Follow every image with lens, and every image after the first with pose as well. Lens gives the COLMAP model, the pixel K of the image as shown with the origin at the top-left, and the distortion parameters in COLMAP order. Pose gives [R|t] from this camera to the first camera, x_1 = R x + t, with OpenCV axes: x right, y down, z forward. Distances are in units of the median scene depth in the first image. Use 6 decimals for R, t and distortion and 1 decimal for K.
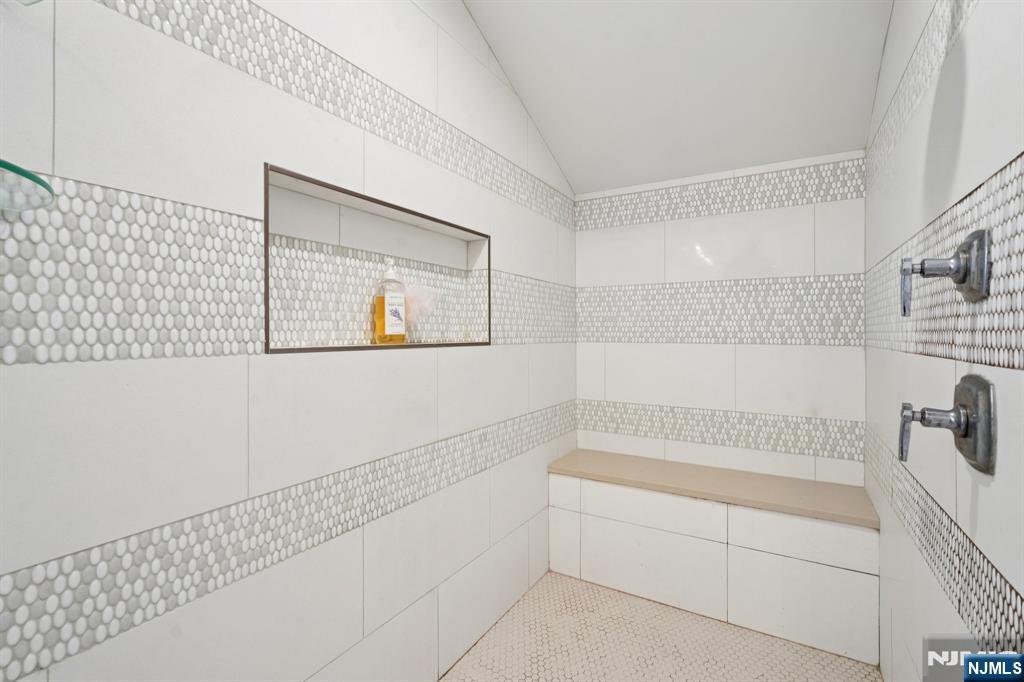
lens RADIAL K [[456.2, 0, 511.3], [0, 456.2, 332.9], [0, 0, 1]] dist [-0.016317, 0.005490]
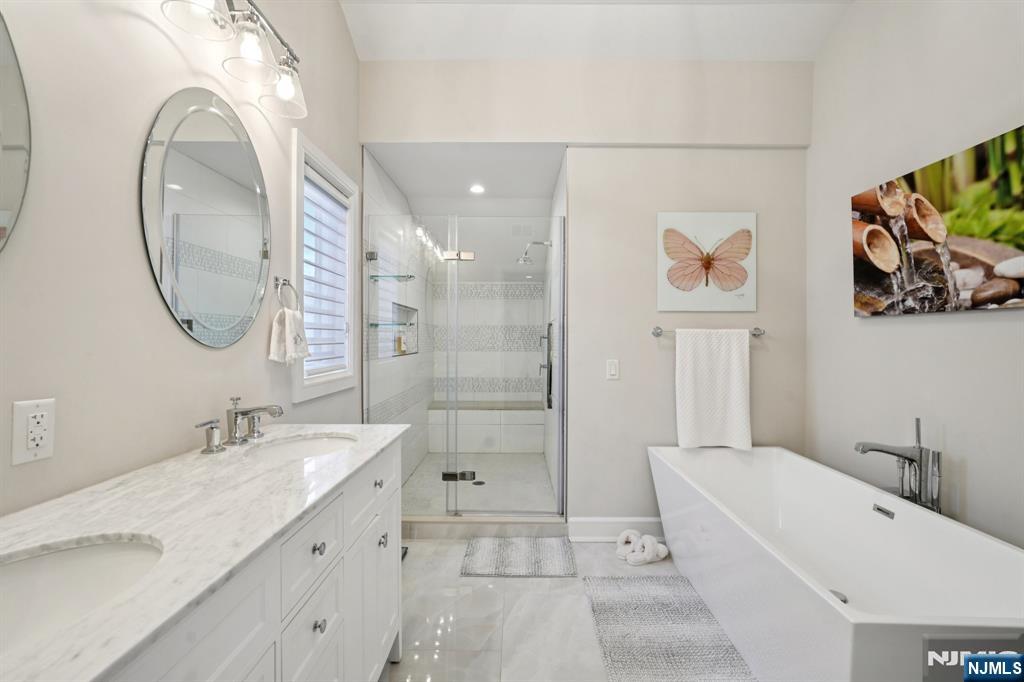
lens RADIAL K [[456.2, 0, 507.4], [0, 456.2, 342.3], [0, 0, 1]] dist [-0.016317, 0.005490]
pose [[0.861125, -0.006581, 0.508351, -0.802930], [0.000833, 0.999933, 0.011533, -0.054850], [-0.508392, -0.009508, 0.861073, -1.258656]]
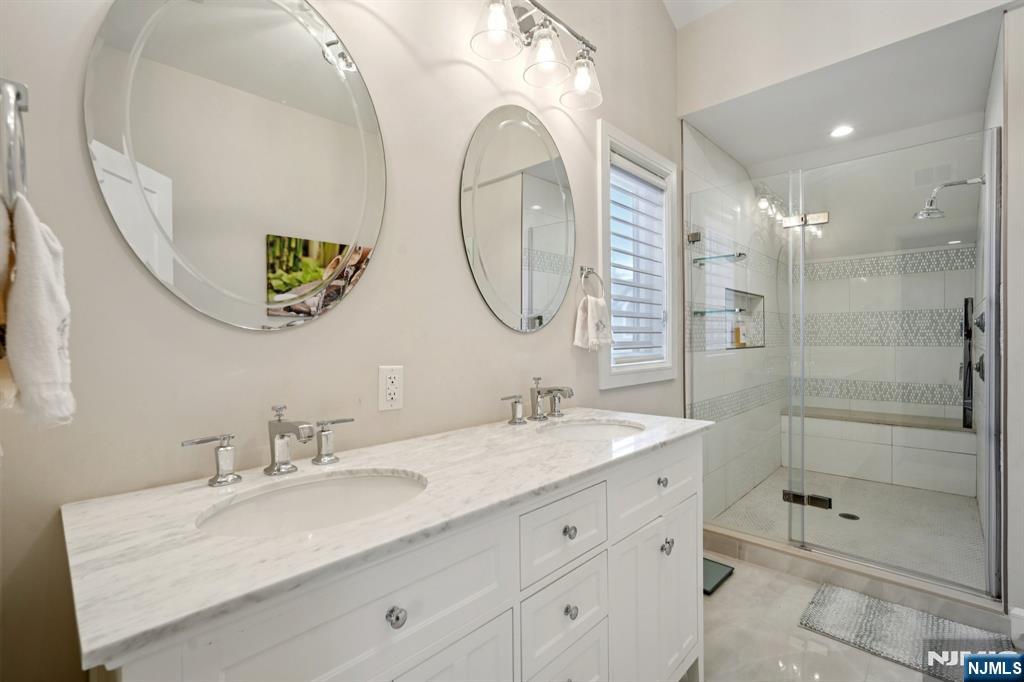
lens RADIAL K [[456.2, 0, 511.4], [0, 456.2, 344.7], [0, 0, 1]] dist [-0.016317, 0.005490]
pose [[0.975583, -0.008050, -0.219482, -0.660890], [0.011243, 0.999848, 0.013303, -0.023532], [0.219342, -0.015445, 0.975526, -1.199338]]
